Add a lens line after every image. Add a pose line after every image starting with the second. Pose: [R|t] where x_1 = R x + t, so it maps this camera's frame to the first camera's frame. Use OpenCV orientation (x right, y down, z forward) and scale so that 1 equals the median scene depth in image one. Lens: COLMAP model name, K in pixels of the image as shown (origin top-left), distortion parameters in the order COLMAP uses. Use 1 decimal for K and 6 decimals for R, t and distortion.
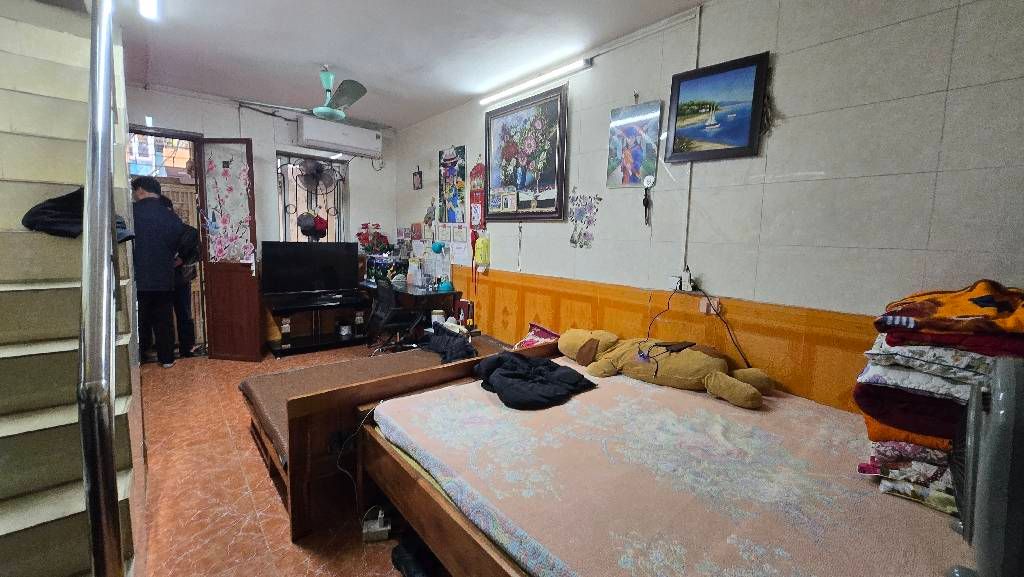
lens RADIAL K [[387.1, 0, 512.0], [0, 387.1, 288.5], [0, 0, 1]] dist [0.001236, 0.000046]
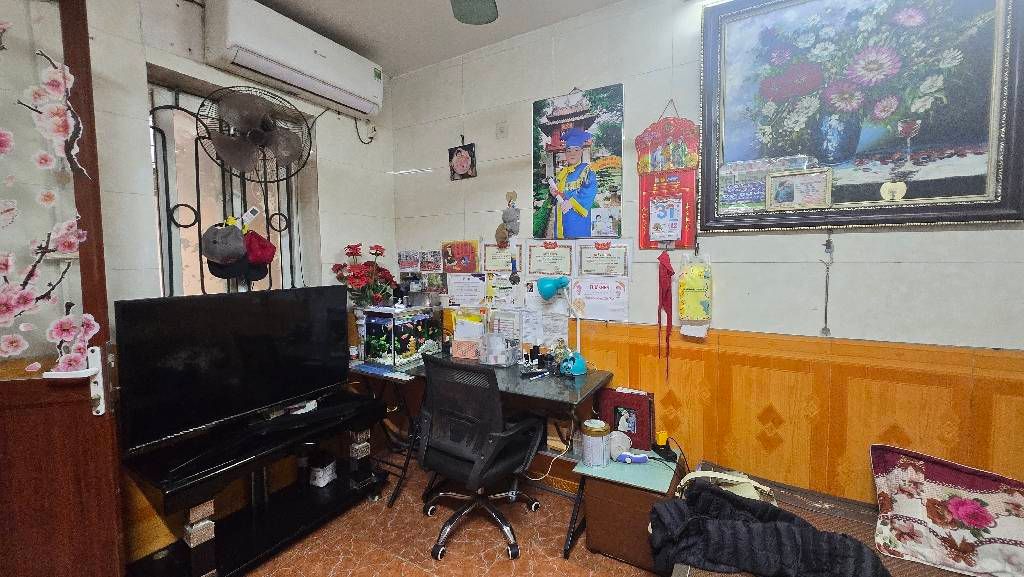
lens RADIAL K [[404.7, 0, 512.0], [0, 404.7, 288.5], [0, 0, 1]] dist [0.002619, 0.000008]
pose [[0.949631, -0.060407, 0.307492, -0.401413], [0.076798, 0.996184, -0.041474, -0.088383], [-0.303813, 0.062999, 0.950647, 0.519359]]
